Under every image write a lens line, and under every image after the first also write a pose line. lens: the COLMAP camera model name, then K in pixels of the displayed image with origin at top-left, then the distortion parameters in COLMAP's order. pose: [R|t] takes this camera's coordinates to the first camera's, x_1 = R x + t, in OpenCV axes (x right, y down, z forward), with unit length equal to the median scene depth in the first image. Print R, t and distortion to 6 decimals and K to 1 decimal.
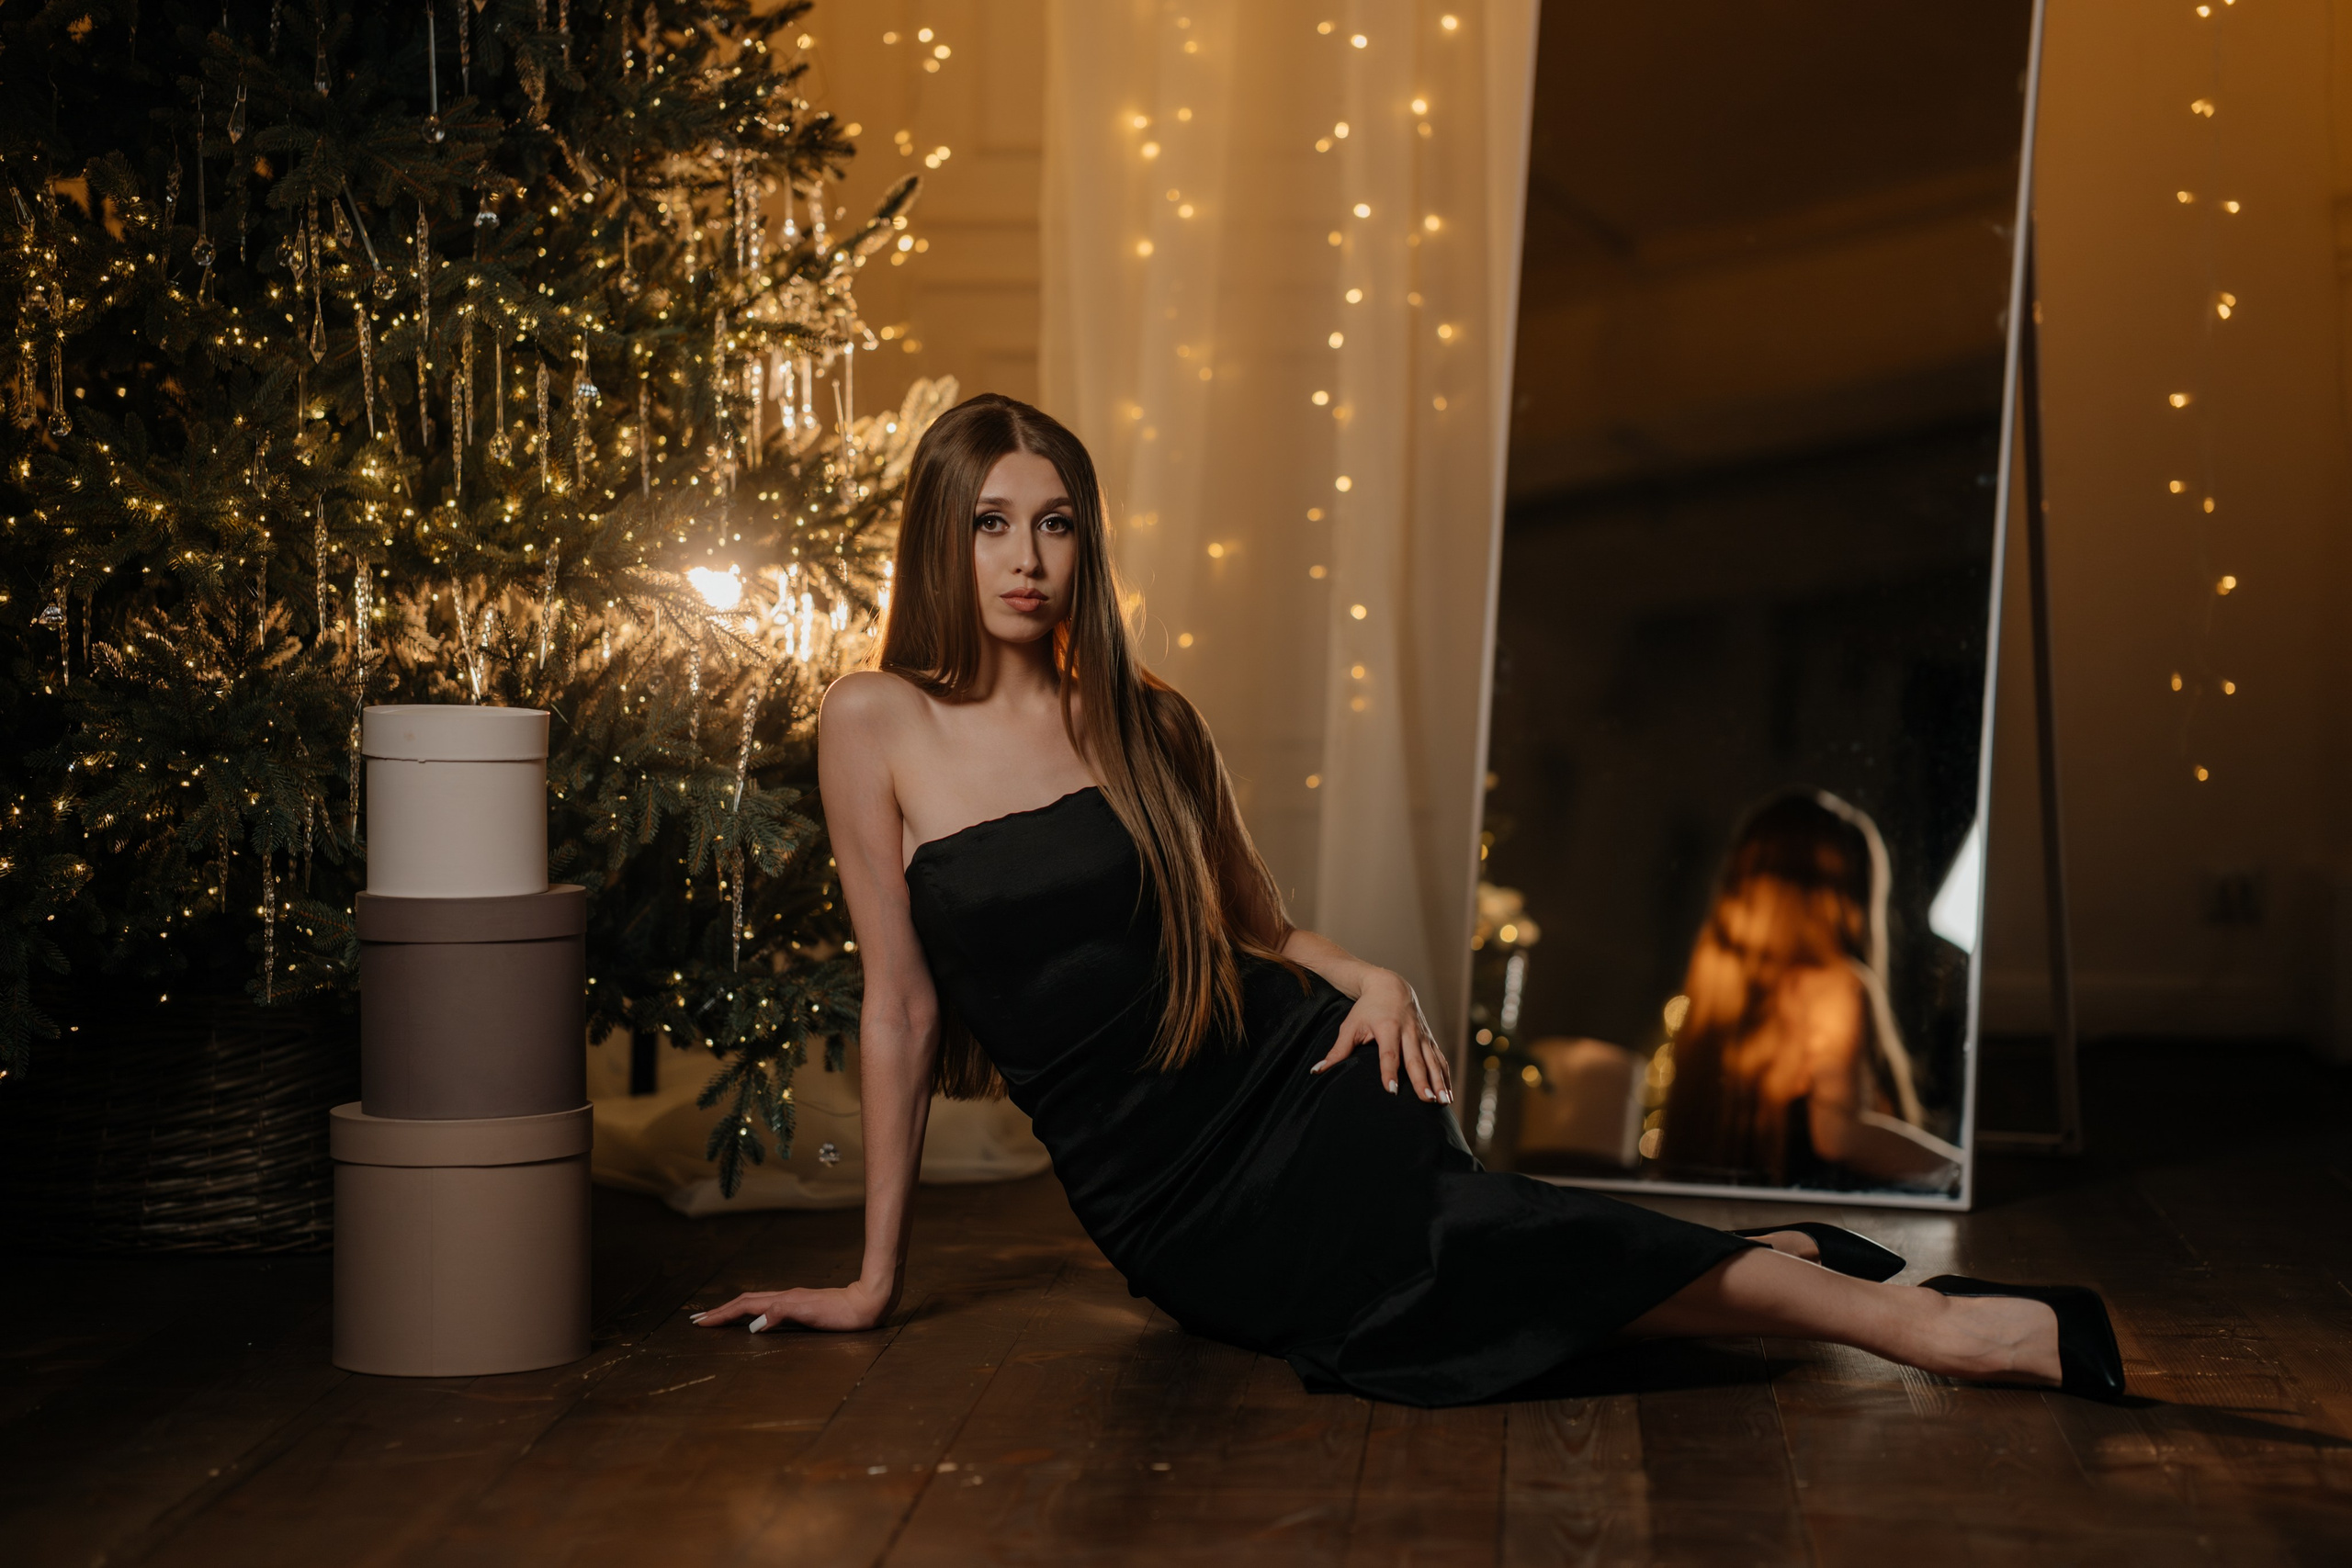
lens RADIAL K [[5967.6, 0, 1171.2], [0, 5967.6, 747.7], [0, 0, 1]] dist [0.776705, 0.534116]
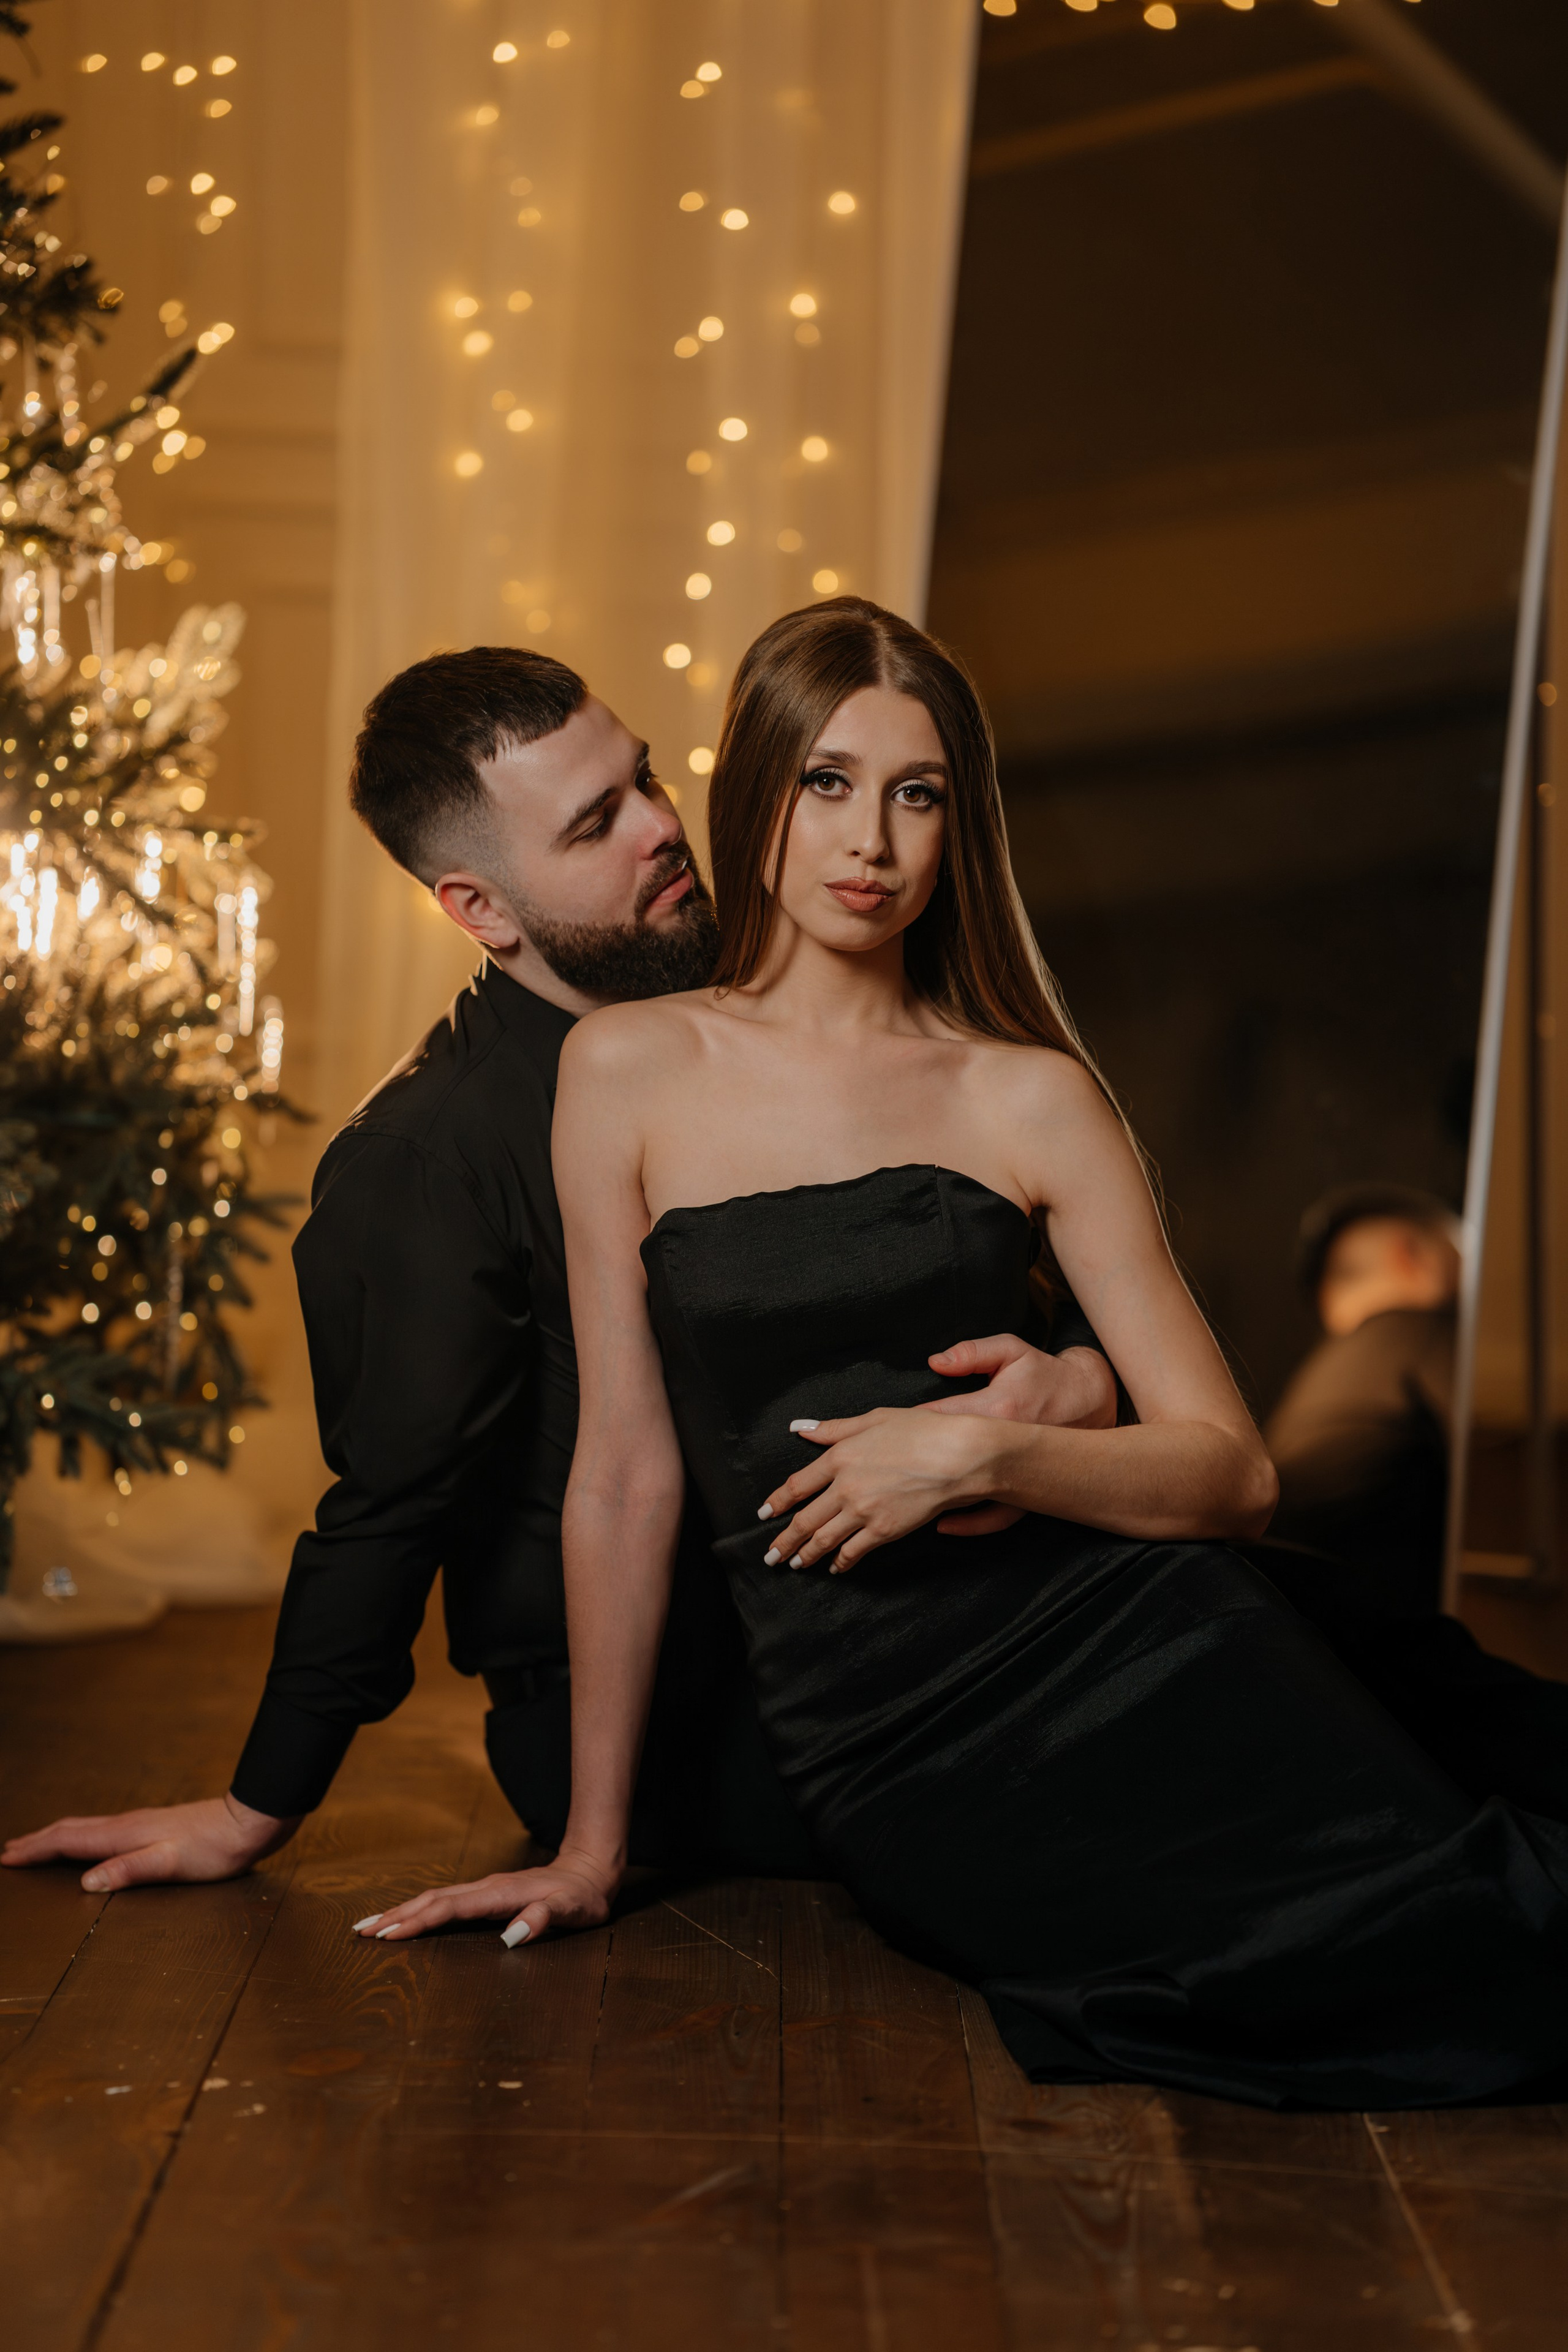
lens RADIAL K [[5778.1, 0, 784.0], [0, 5778.1, 1176.0], [0, 0, 1]] dist [0.798204, 0.802527]
pose [[0.997161, 0.028617, 0.069644, -0.017036], [-0.030436, 0.999219, 0.025205, -0.008175], [-0.068868, -0.027253, 0.997253, 0.223524]]
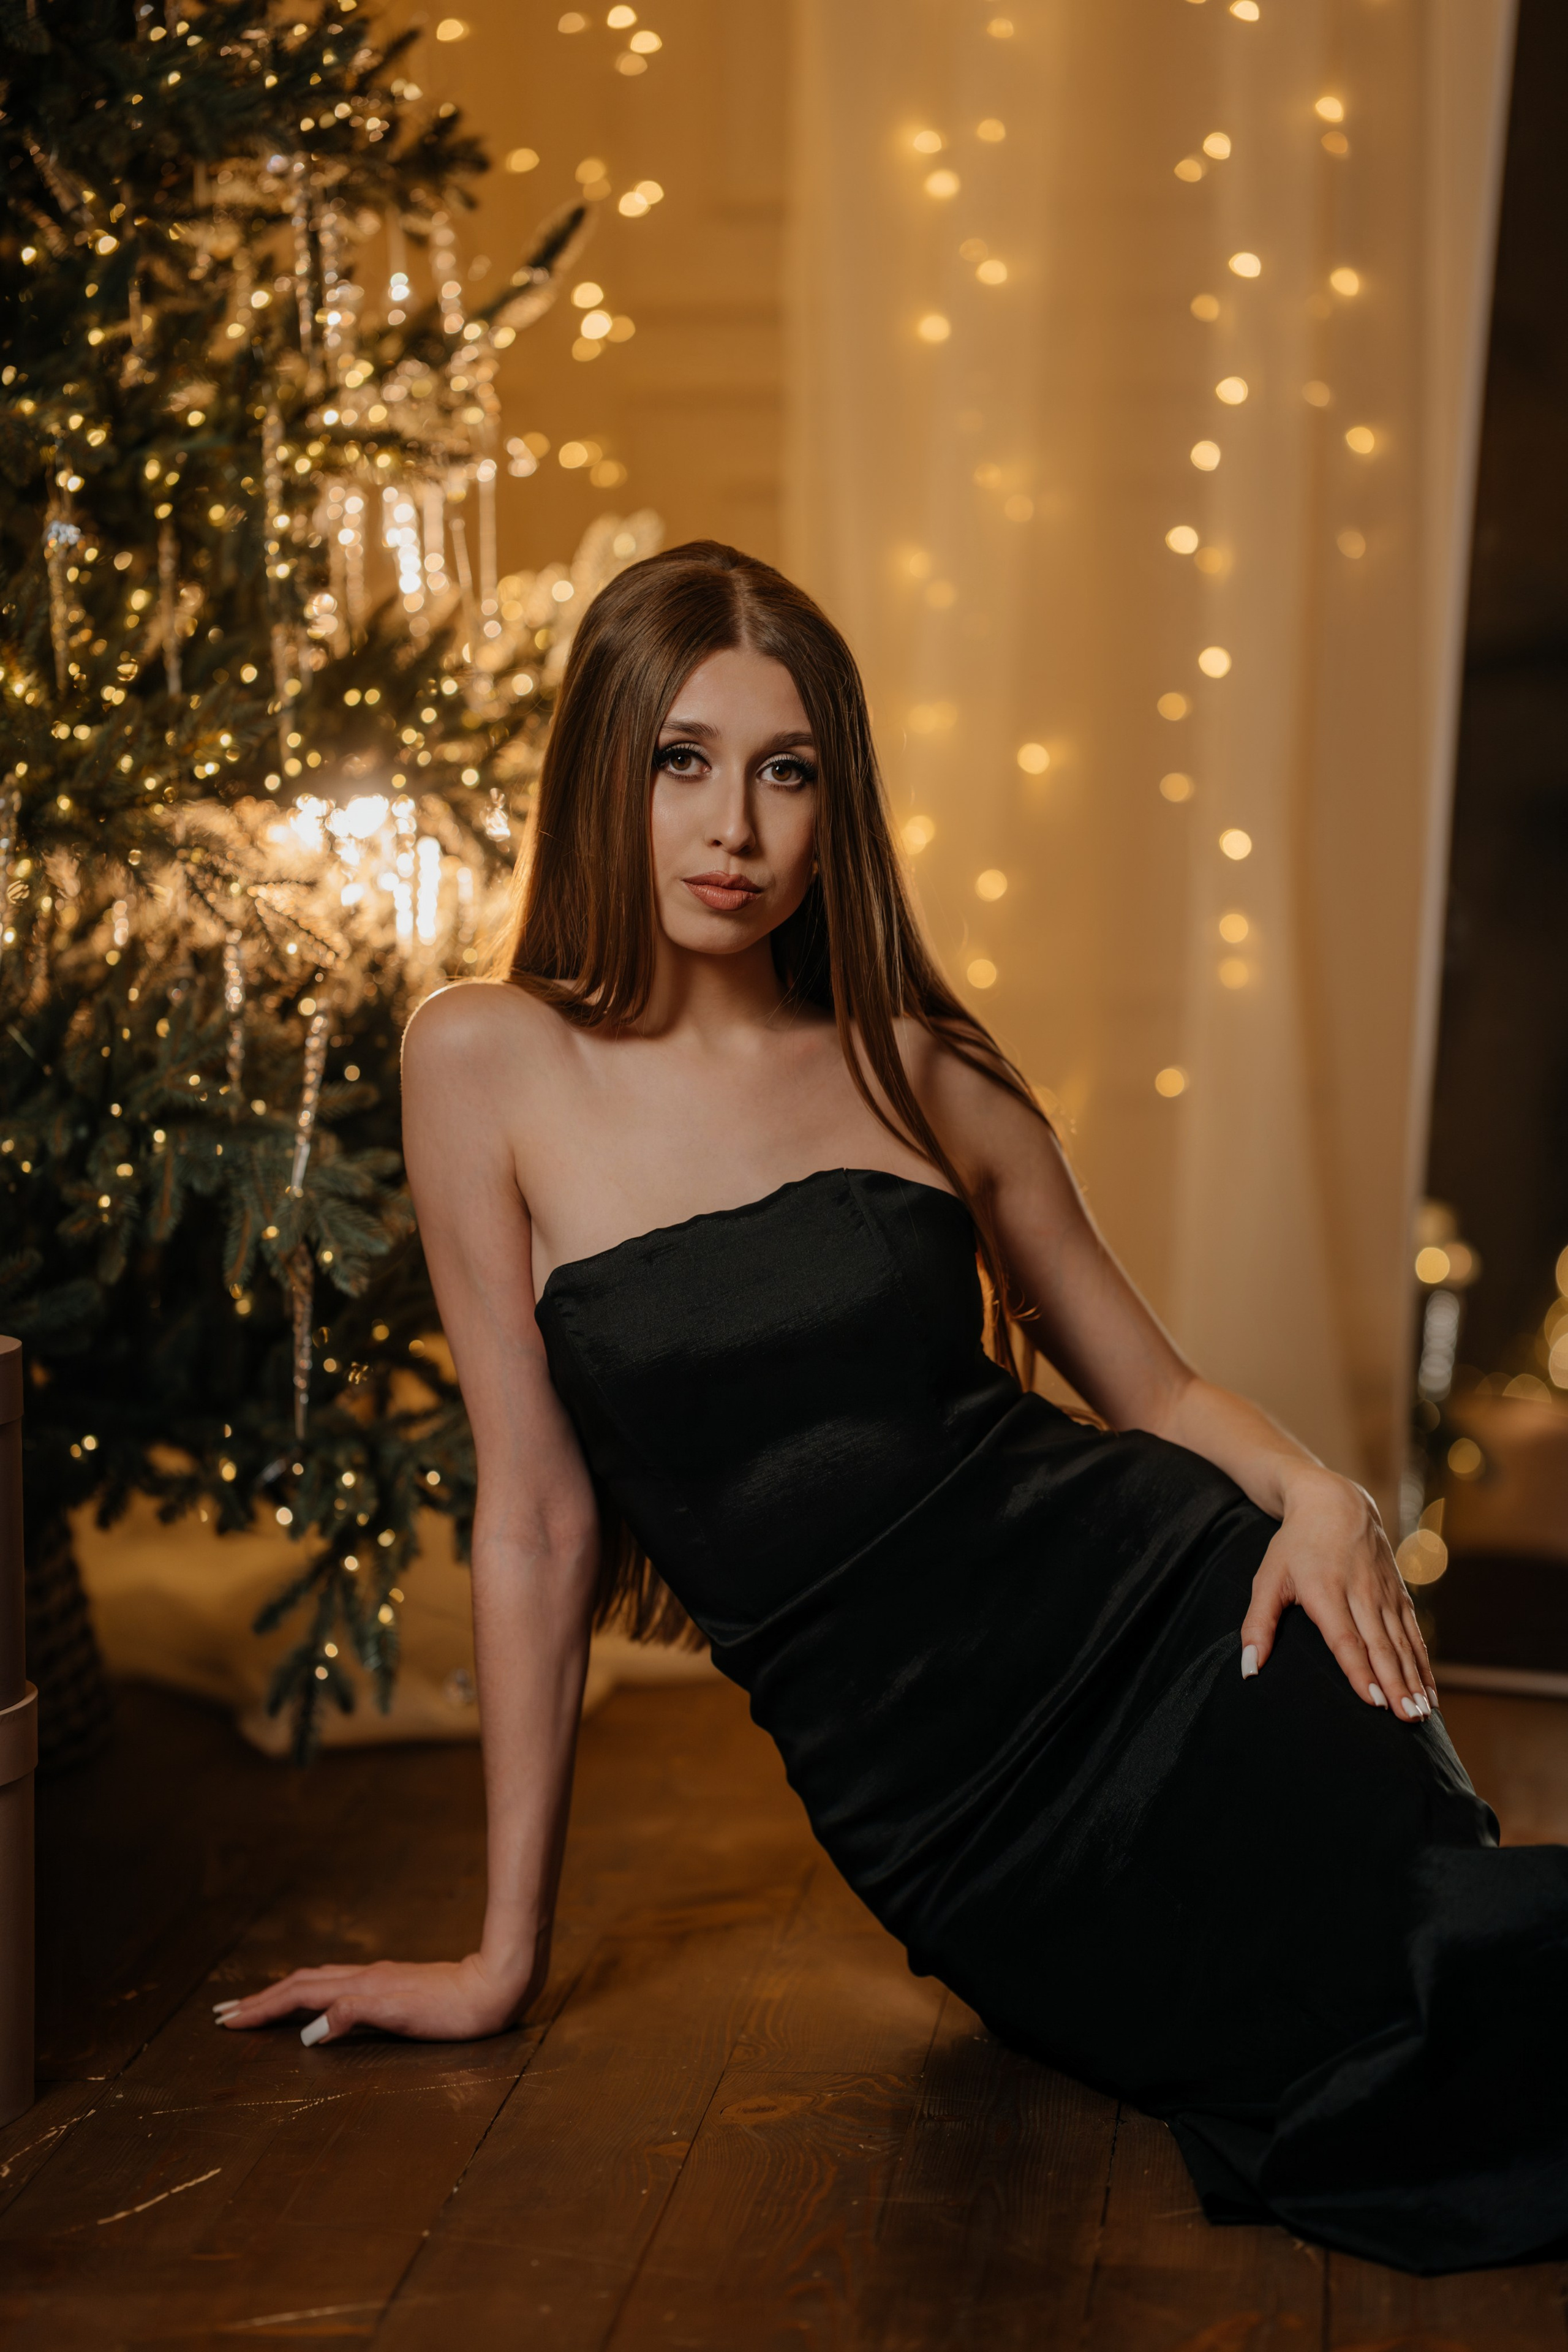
lens RADIAL K [[5791.9, 0, 775.5], [0, 5791.9, 1151.9], [0, 0, 1]] dist [1.025168, -2.526100]
pose [[0.999349, -0.005707, -0.035637, 0.001401], [0.007248, 0.999037, 0.043263, -0.019464], [0.035356, -0.043493, 0.998428, 0.354393]]
